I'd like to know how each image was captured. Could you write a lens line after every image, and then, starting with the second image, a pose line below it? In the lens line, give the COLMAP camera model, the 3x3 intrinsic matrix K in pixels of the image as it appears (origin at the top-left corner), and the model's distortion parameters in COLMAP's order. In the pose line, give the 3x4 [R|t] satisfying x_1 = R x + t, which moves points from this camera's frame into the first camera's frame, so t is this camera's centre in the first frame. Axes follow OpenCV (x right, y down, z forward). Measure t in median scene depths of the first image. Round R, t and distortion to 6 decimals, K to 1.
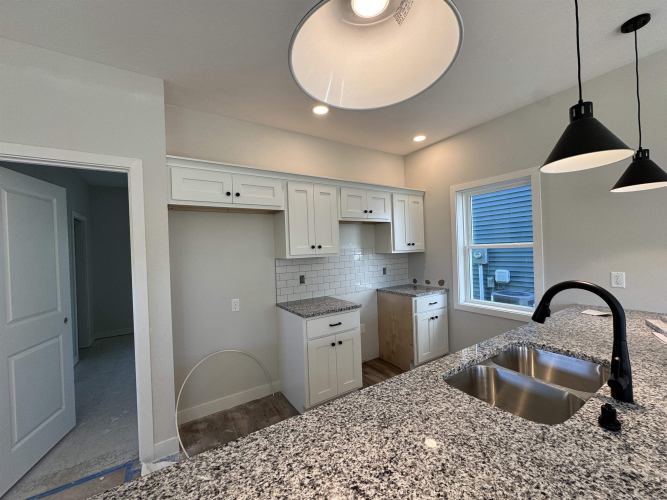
lens RADIAL K [[266.8, 0, 334.9], [0, 266.8, 249.2], [0, 0, 1]] dist [-0.002664, -0.000042]
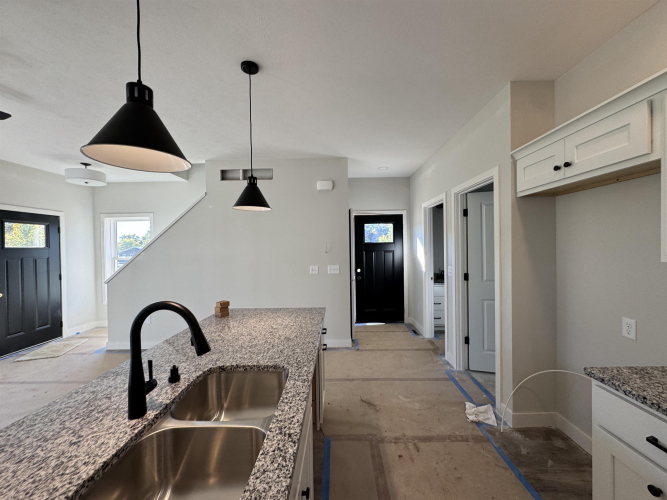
lens RADIAL K [[266.8, 0, 333.8], [0, 266.8, 249.8], [0, 0, 1]] dist [-0.002664, -0.000042]
pose [[-0.556642, 0.057384, -0.828768, 1.087219], [0.040361, 0.998301, 0.042015, -0.059005], [0.829772, -0.010062, -0.558012, 1.621838]]
